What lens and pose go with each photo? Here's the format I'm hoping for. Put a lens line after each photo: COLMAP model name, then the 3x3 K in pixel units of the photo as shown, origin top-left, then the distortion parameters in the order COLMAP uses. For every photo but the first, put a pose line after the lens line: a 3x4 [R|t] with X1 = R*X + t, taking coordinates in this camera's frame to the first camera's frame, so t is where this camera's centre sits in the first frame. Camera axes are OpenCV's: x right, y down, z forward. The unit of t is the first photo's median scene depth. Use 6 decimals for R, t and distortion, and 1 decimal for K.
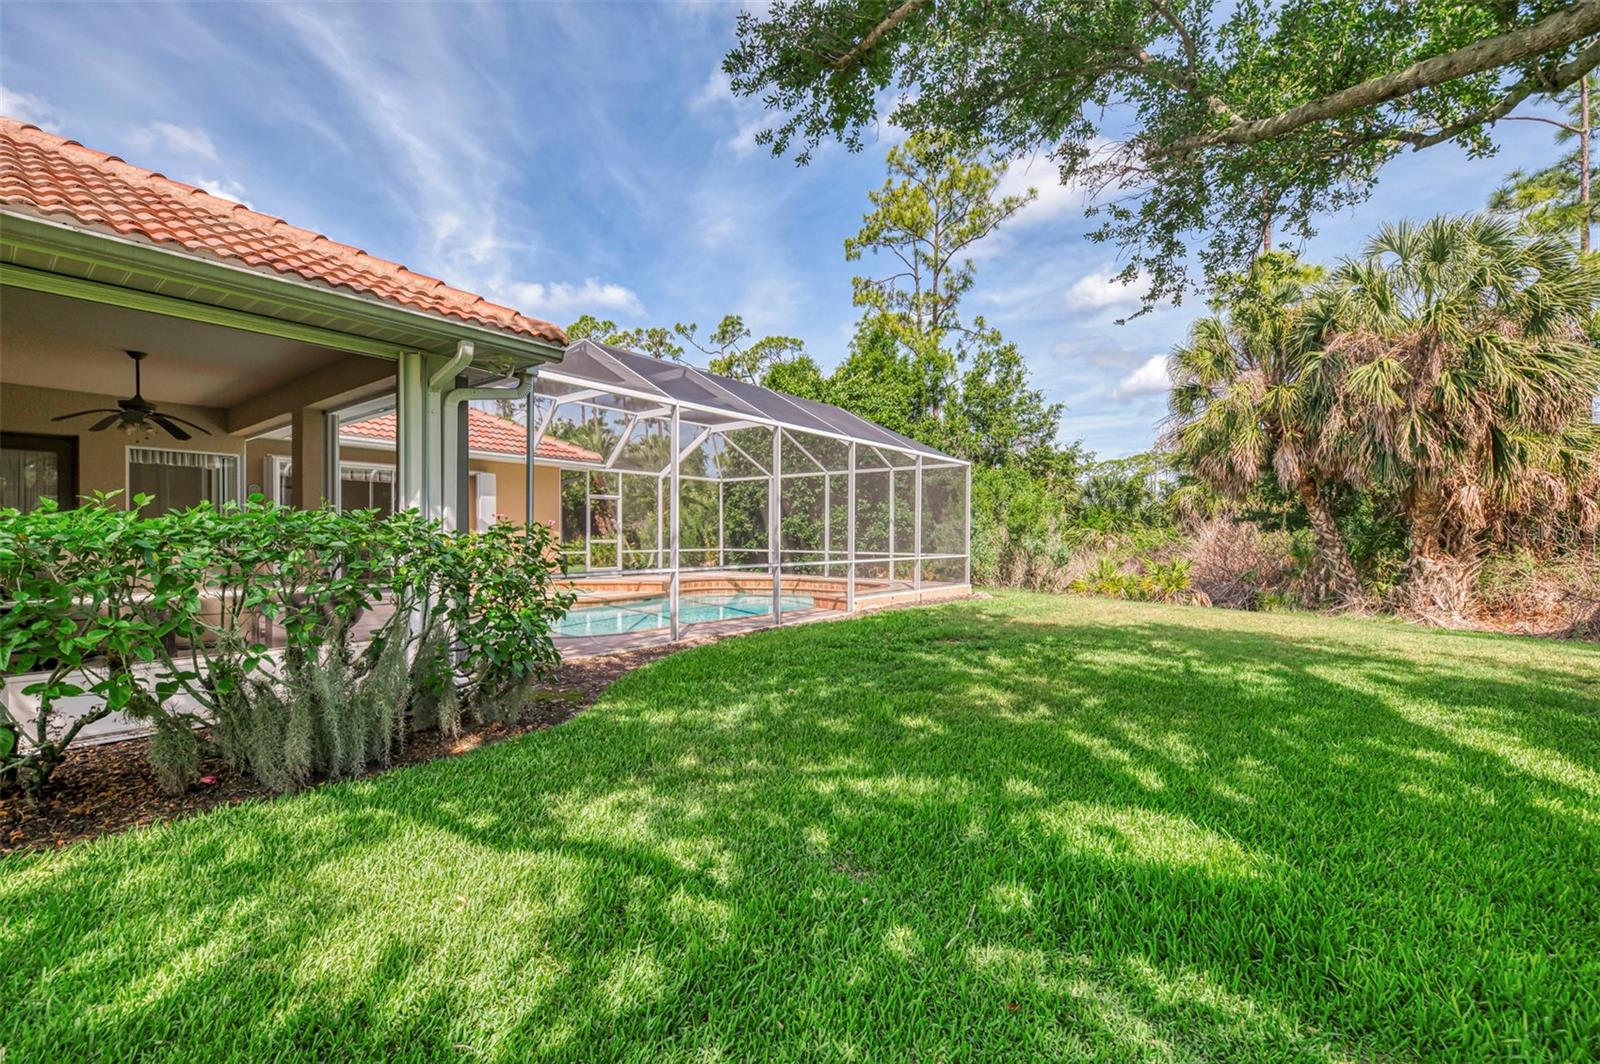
lens RADIAL K [[677.1, 0, 800.0], [0, 677.1, 532.0], [0, 0, 1]] dist [-0.000679, 0.000431]
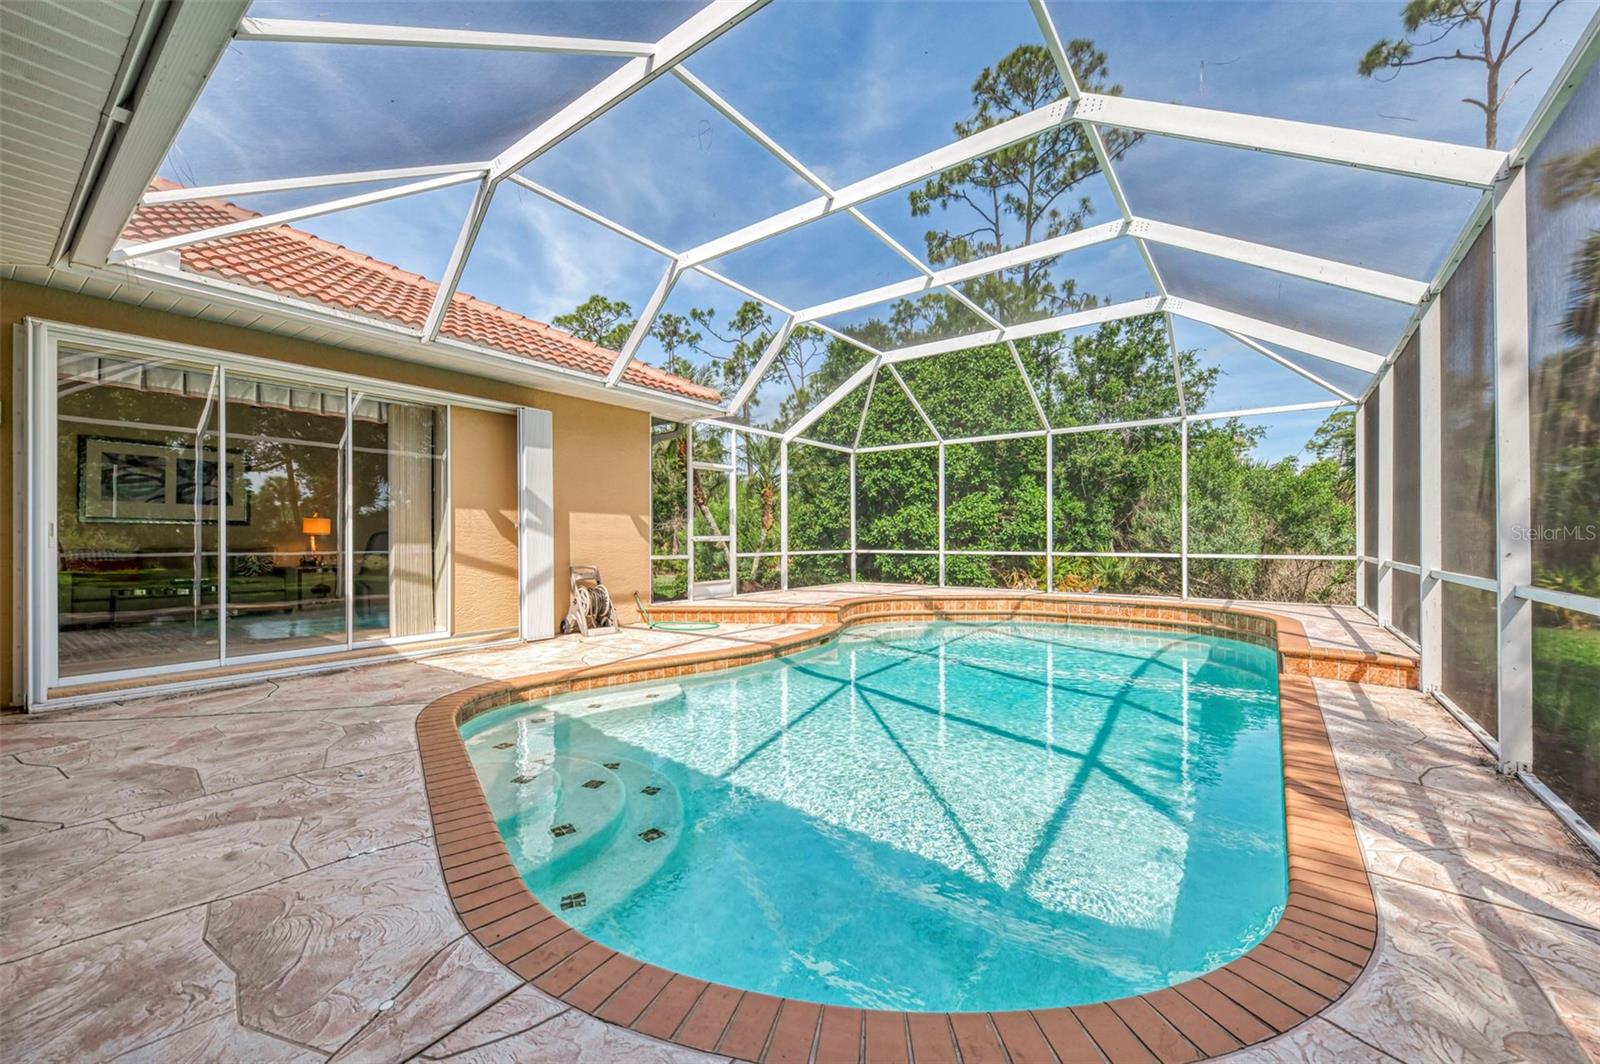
lens RADIAL K [[628.9, 0, 796.4], [0, 628.9, 539.3], [0, 0, 1]] dist [0.000053, -0.000406]
pose [[0.999355, -0.008258, 0.034954, -0.115707], [0.008057, 0.999950, 0.005890, 0.005676], [-0.035001, -0.005605, 0.999372, 0.210521]]
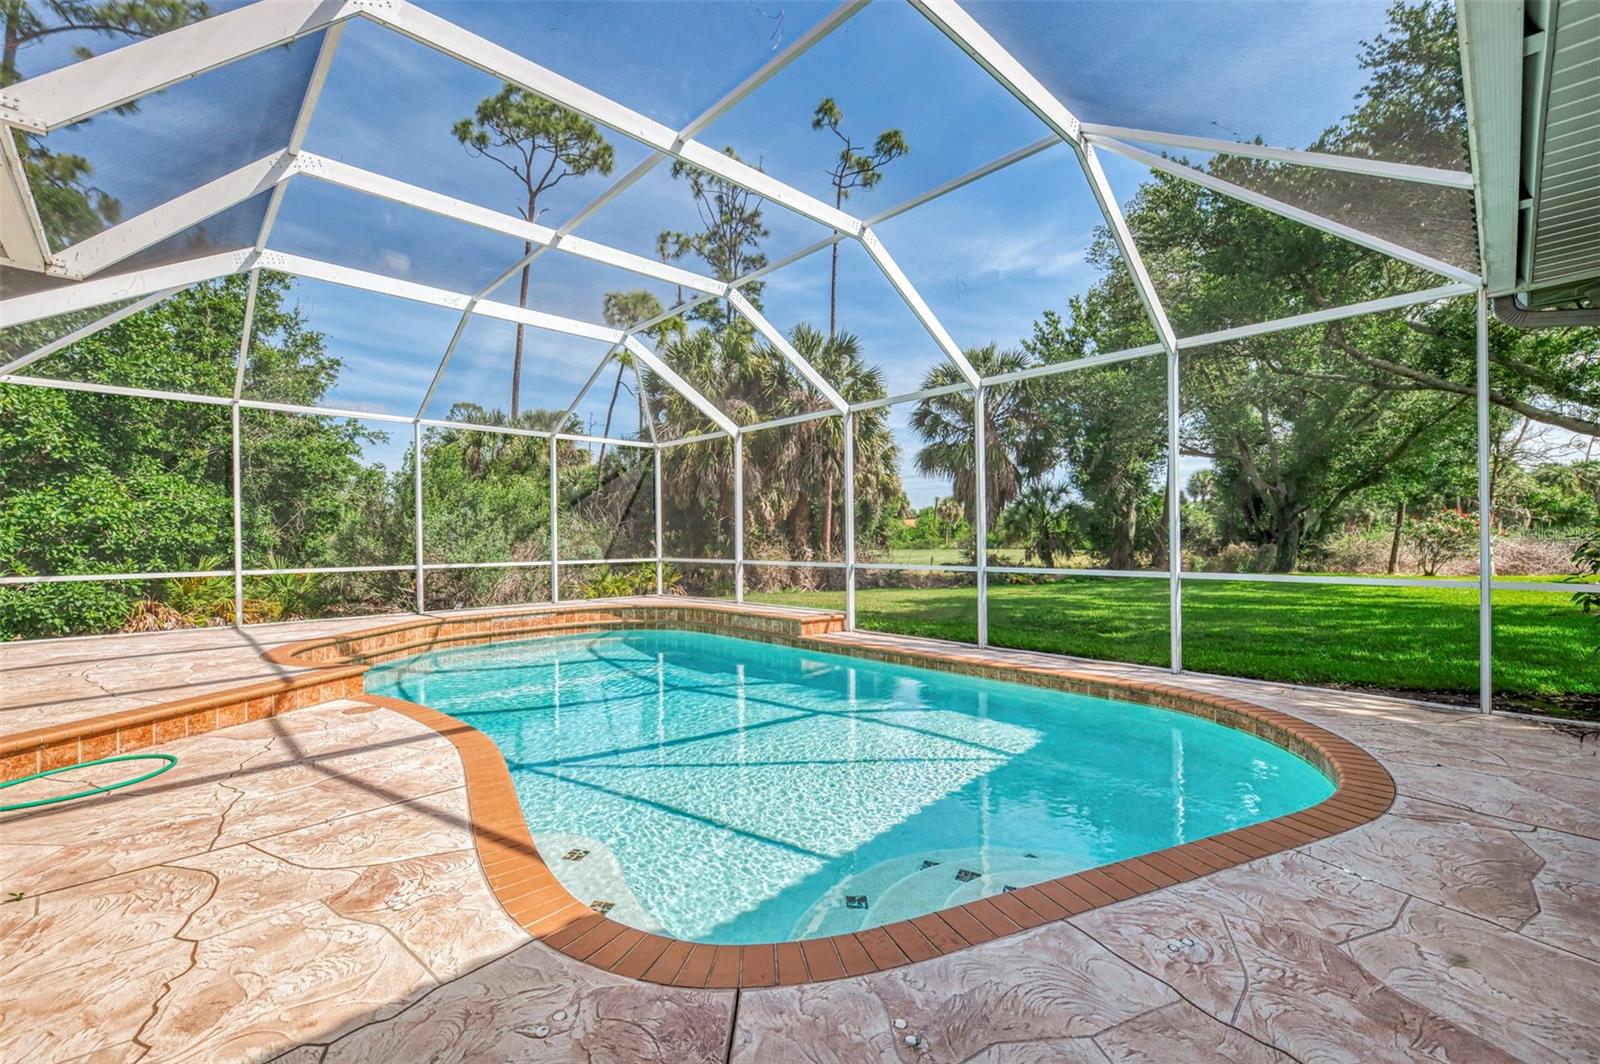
lens RADIAL K [[677.1, 0, 800.0], [0, 677.1, 532.0], [0, 0, 1]] dist [-0.000679, 0.000431]
pose [[0.136758, -0.002236, 0.990602, -0.227019], [0.006314, 0.999979, 0.001386, 0.002070], [-0.990584, 0.006065, 0.136770, 0.315656]]
